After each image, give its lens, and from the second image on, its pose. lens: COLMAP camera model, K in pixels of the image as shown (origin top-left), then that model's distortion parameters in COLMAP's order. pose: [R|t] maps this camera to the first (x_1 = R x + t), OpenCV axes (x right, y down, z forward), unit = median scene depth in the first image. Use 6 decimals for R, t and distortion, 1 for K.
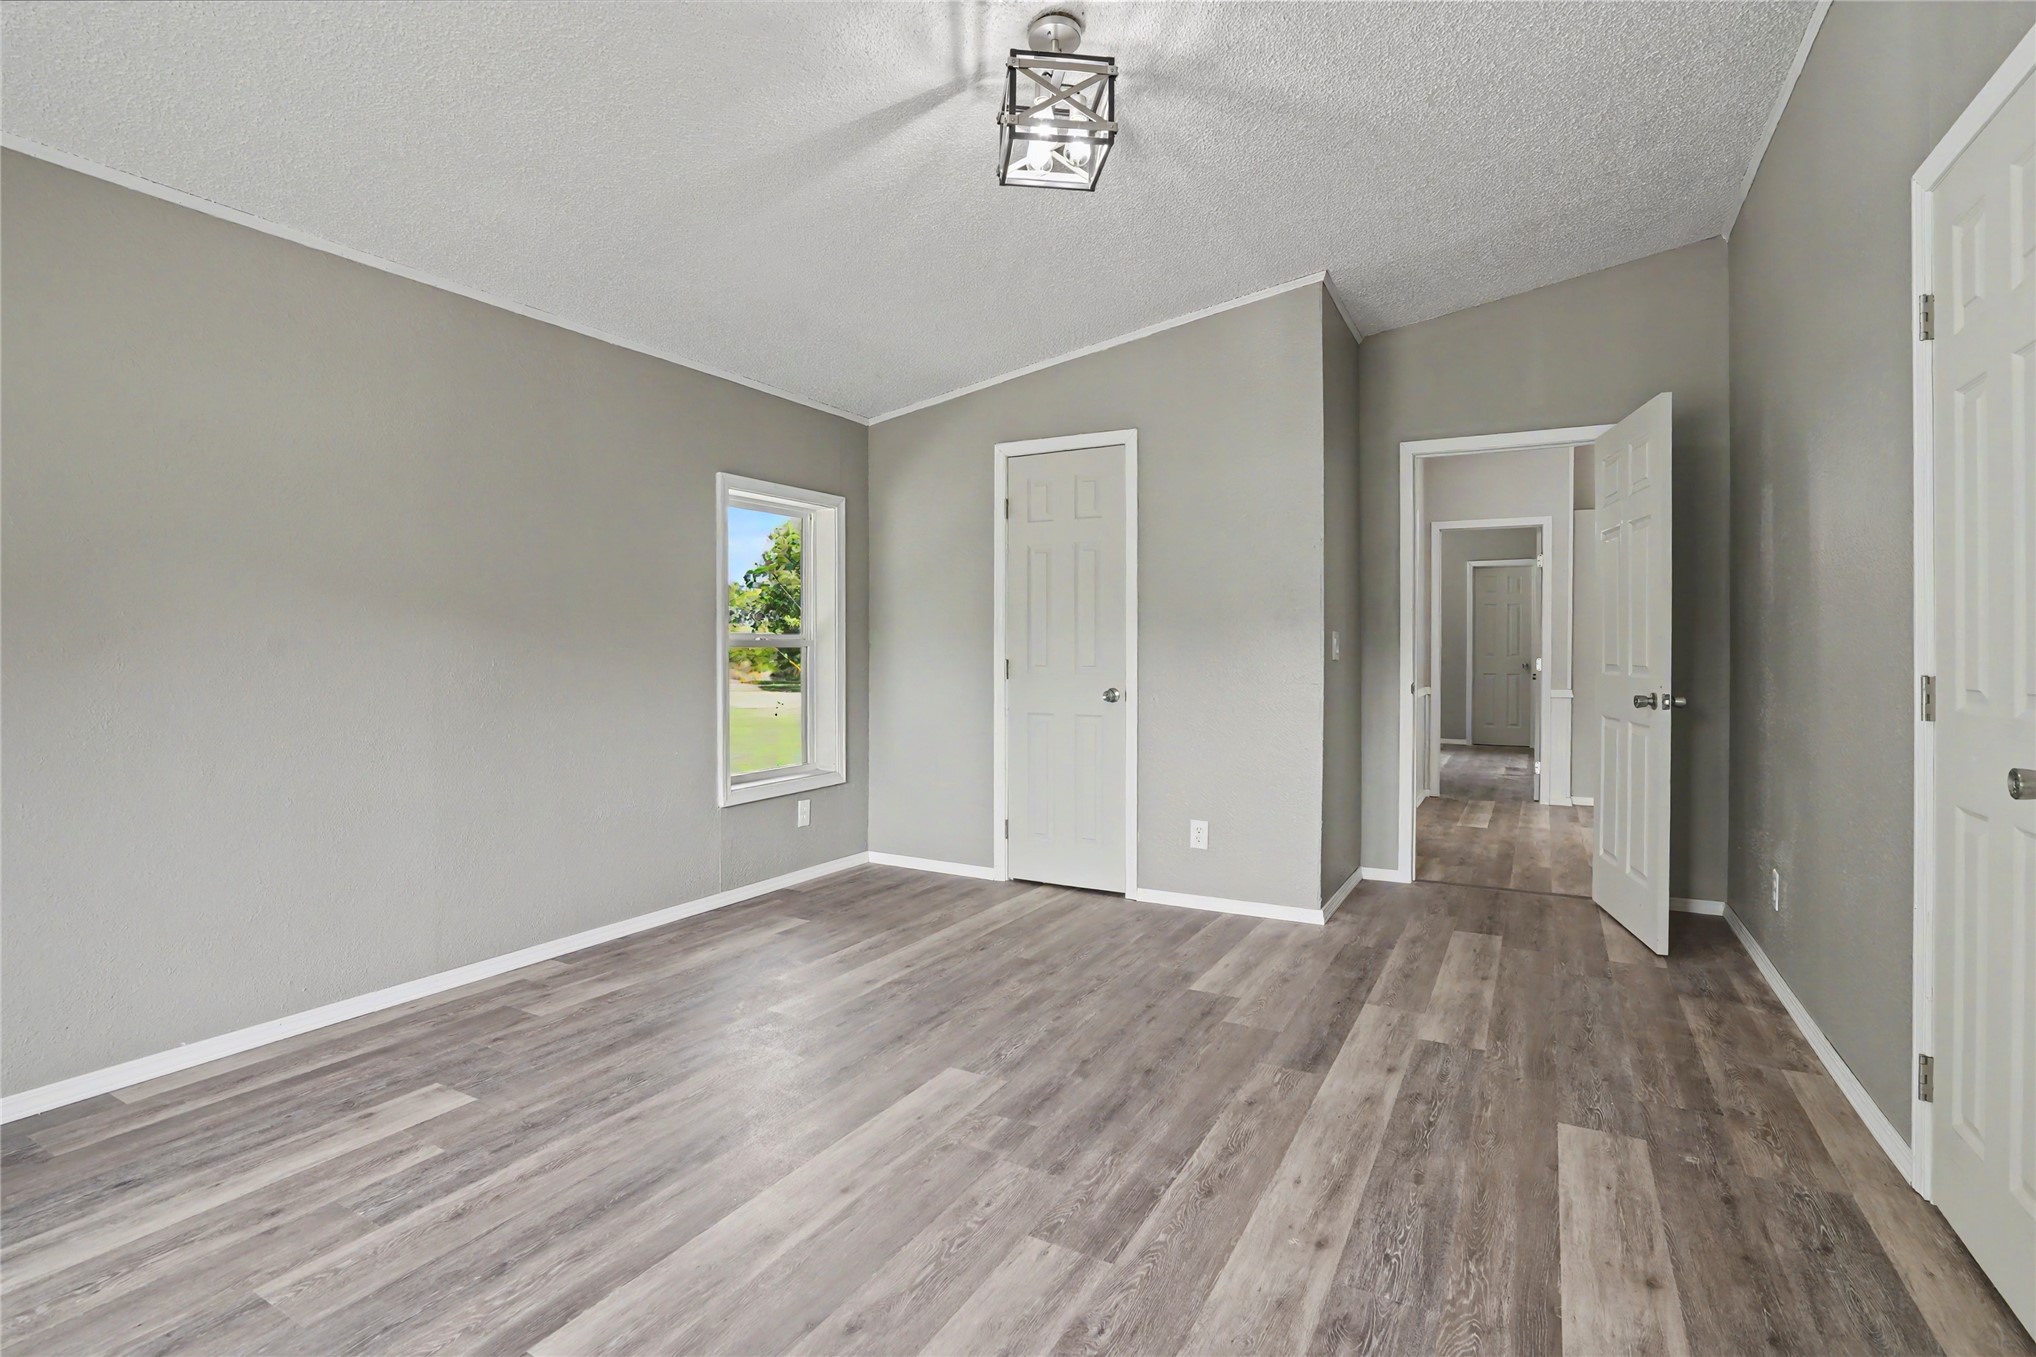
lens RADIAL K [[963.0, 0, 1018.0], [0, 963.0, 678.5], [0, 0, 1]] dist [-0.064845, 0.026412]
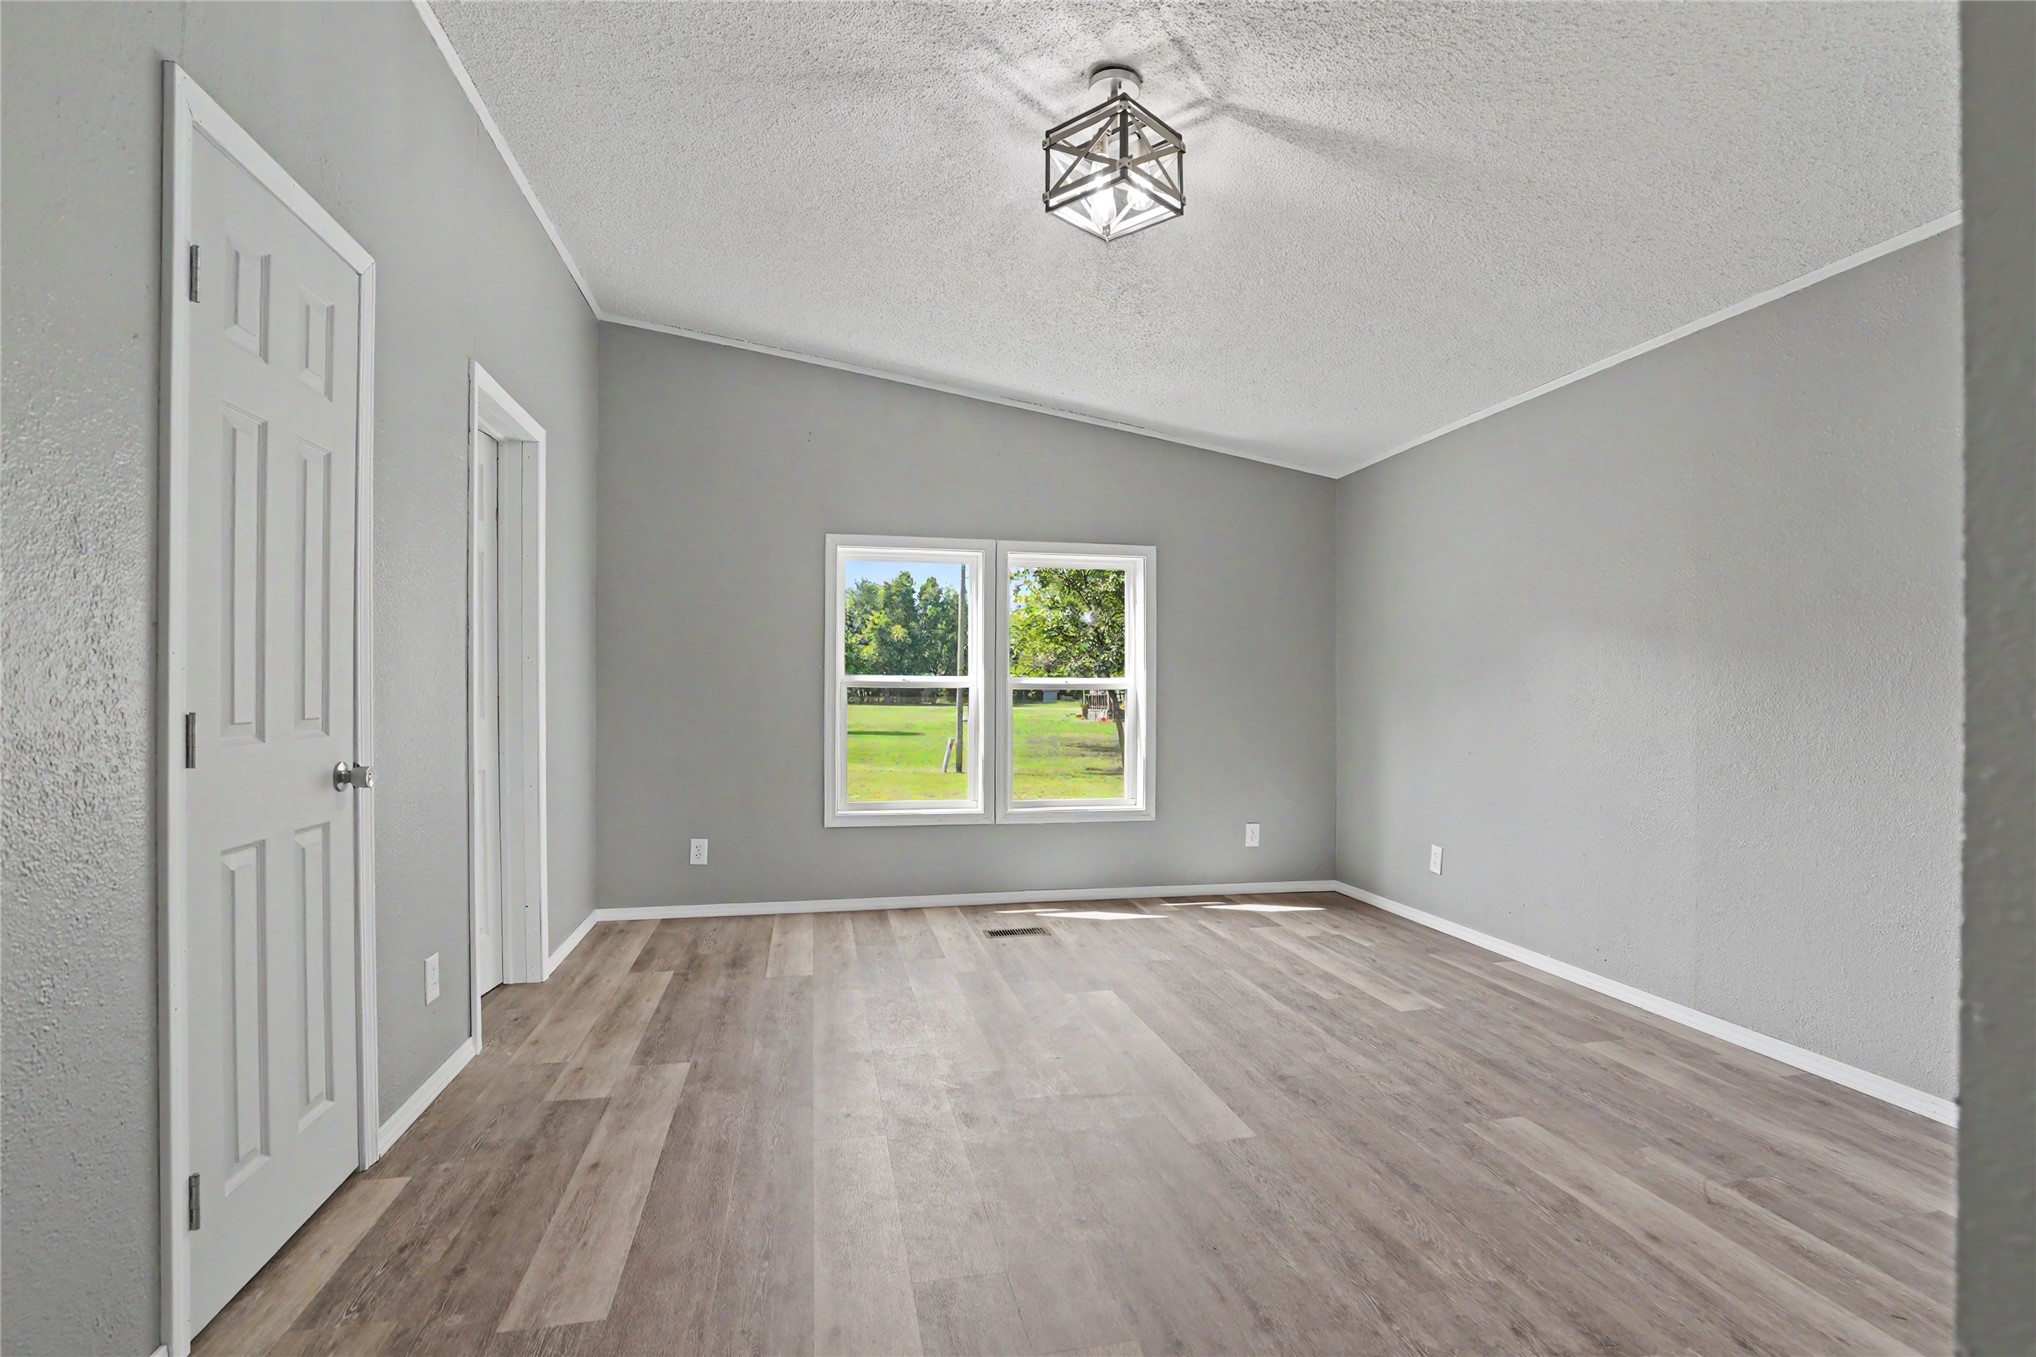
lens RADIAL K [[963.0, 0, 1018.0], [0, 963.0, 678.5], [0, 0, 1]] dist [-0.064845, 0.026412]
pose [[-0.754333, -0.011756, -0.656387, 0.720030], [-0.021745, 0.999738, 0.007084, -0.039813], [0.656132, 0.019617, -0.754391, 1.544792]]
